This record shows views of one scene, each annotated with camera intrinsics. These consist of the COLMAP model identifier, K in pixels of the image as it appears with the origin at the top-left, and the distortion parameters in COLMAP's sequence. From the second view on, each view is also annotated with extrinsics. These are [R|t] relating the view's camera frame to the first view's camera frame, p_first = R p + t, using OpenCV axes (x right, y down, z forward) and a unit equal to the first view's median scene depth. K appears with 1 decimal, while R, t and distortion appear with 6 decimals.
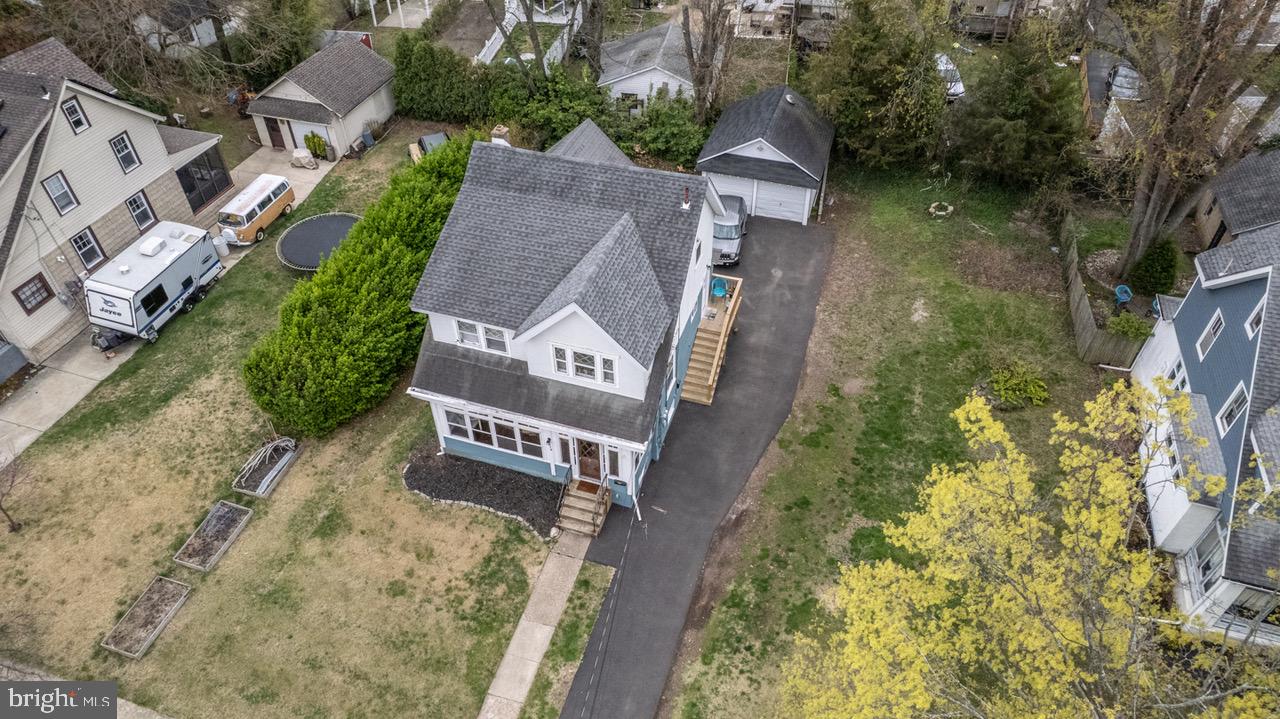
lens RADIAL K [[807.5, 0, 640.0], [0, 807.5, 359.5], [0, 0, 1]] dist [0.000916, 0.000596]
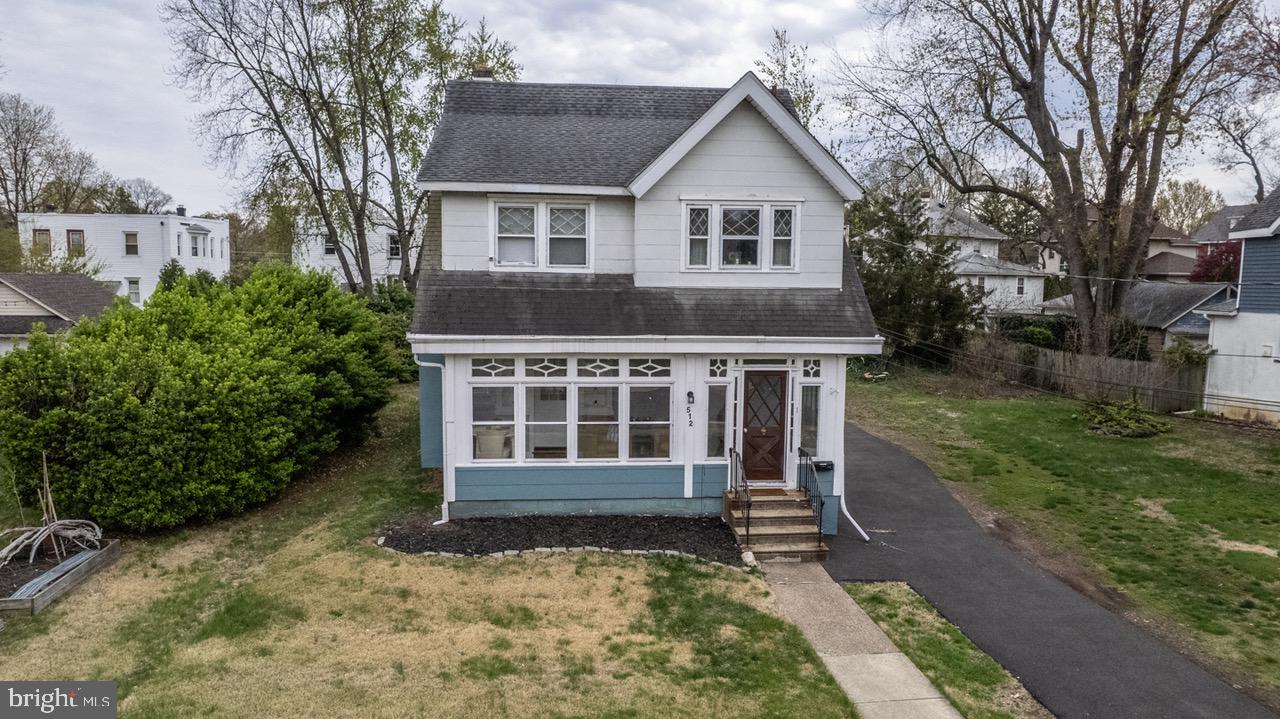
lens RADIAL K [[861.5, 0, 640.0], [0, 861.5, 359.5], [0, 0, 1]] dist [-0.028773, 0.031528]
pose [[0.921690, -0.035130, 0.386333, -0.371847], [0.254920, 0.805526, -0.534924, 0.386339], [-0.292409, 0.591518, 0.751401, 0.573077]]
